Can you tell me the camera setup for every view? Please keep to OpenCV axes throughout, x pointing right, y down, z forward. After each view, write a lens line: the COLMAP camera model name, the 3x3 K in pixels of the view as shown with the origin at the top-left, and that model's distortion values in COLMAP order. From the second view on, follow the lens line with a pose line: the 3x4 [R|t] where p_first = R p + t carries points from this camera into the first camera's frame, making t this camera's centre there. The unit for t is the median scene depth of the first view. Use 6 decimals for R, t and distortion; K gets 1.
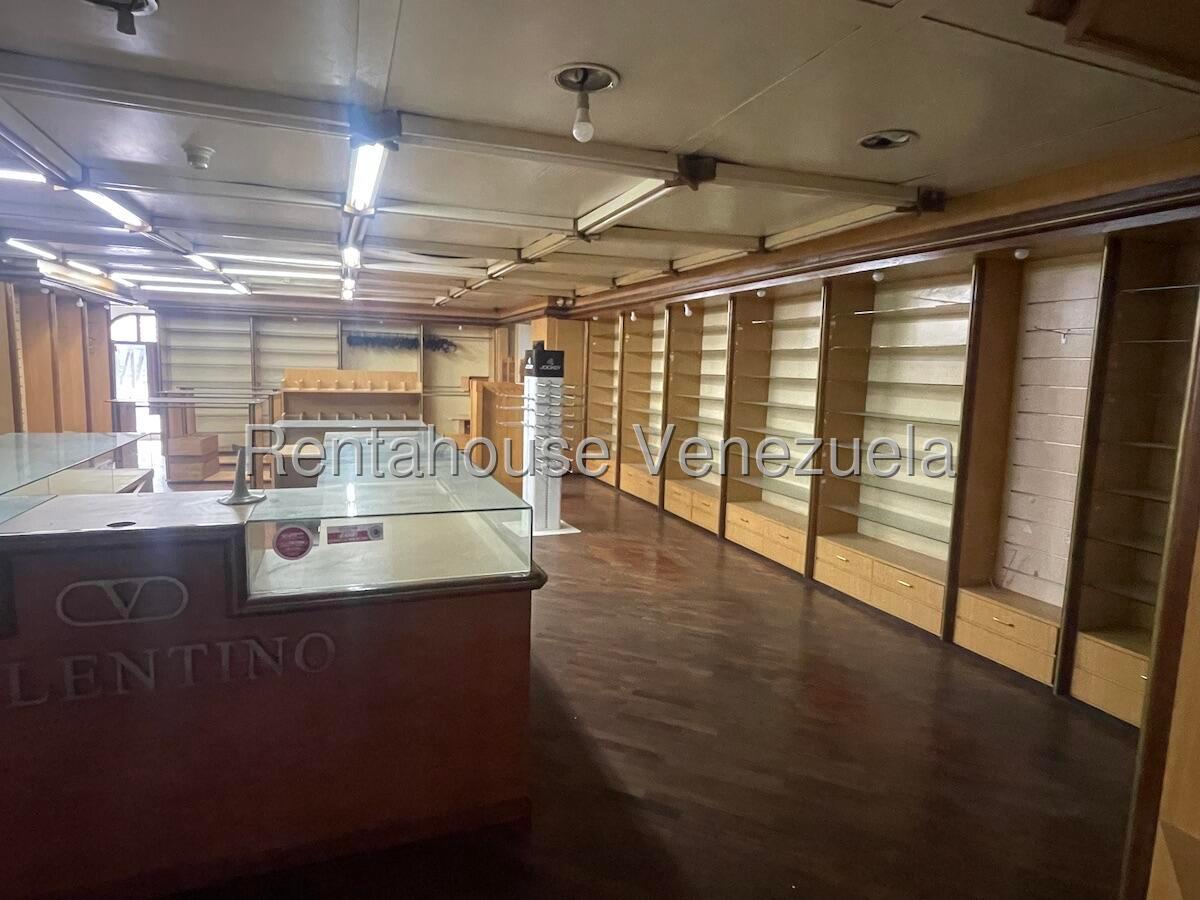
lens RADIAL K [[681.5, 0, 594.1], [0, 681.5, 450.8], [0, 0, 1]] dist [-0.017163, 0.014613]
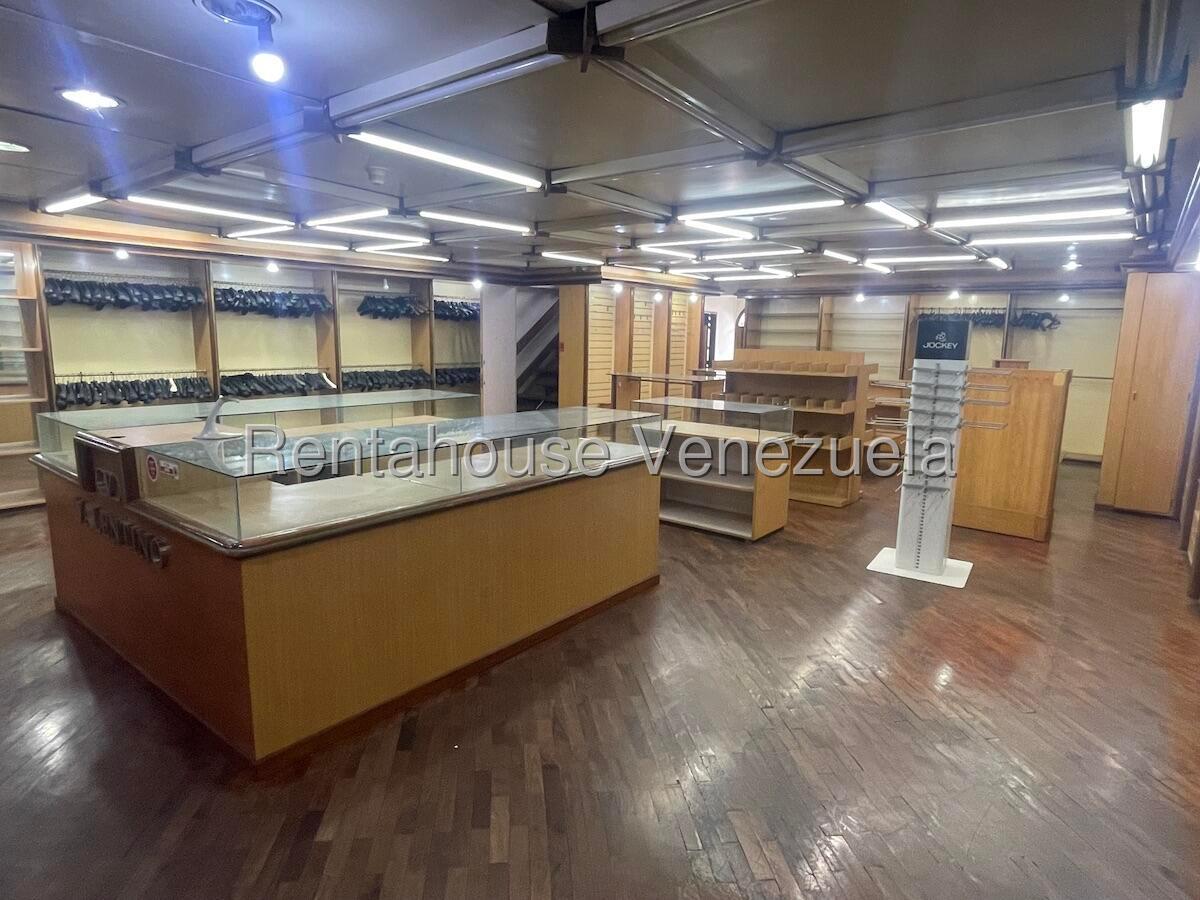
lens RADIAL K [[681.5, 0, 594.1], [0, 681.5, 450.8], [0, 0, 1]] dist [-0.017163, 0.014613]
pose [[0.509199, 0.123485, -0.851744, 0.288142], [-0.109508, 0.990906, 0.078193, -0.021617], [0.853654, 0.053458, 0.518091, 0.269425]]
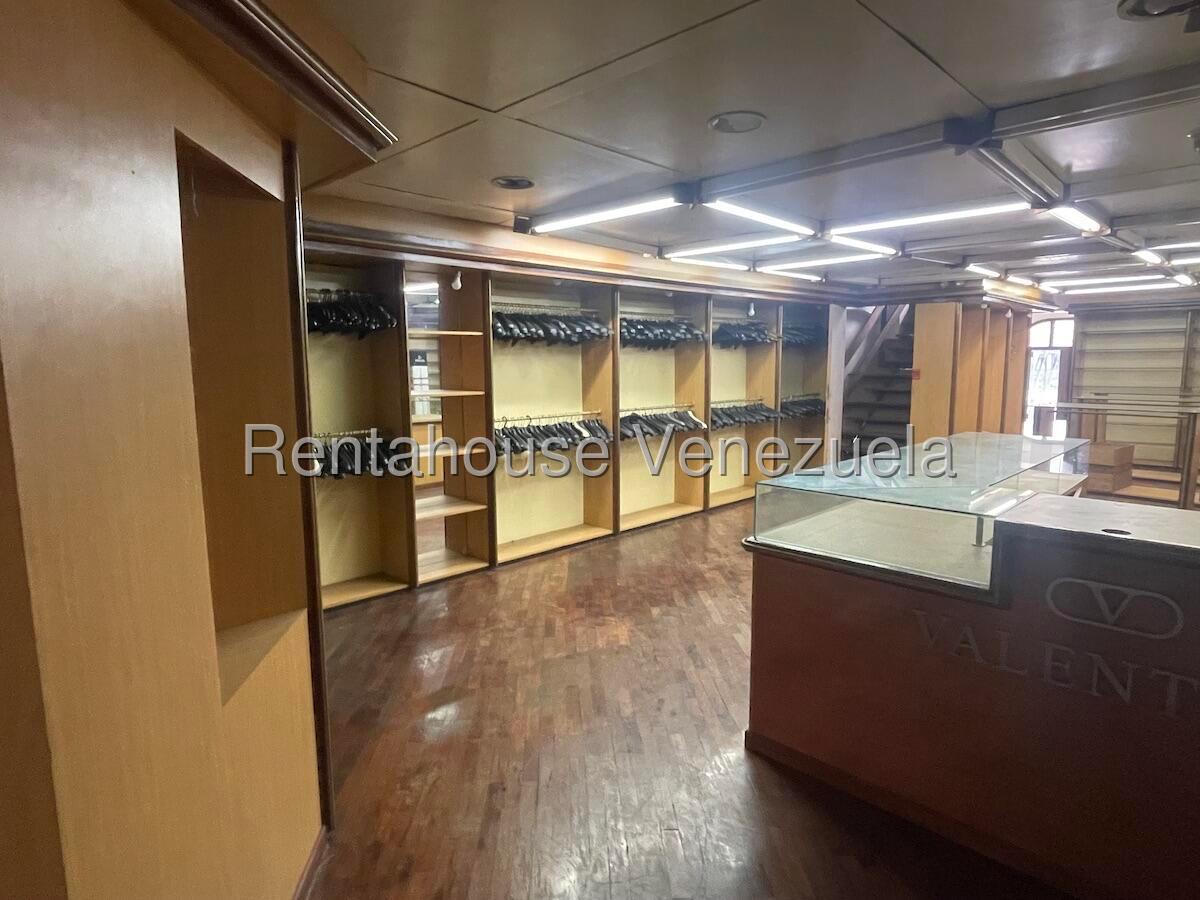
lens RADIAL K [[681.5, 0, 594.1], [0, 681.5, 450.8], [0, 0, 1]] dist [-0.017163, 0.014613]
pose [[0.419477, 0.090037, -0.903290, -0.038226], [-0.093934, 0.994032, 0.055460, 0.001456], [0.902893, 0.061586, 0.425432, -0.046481]]
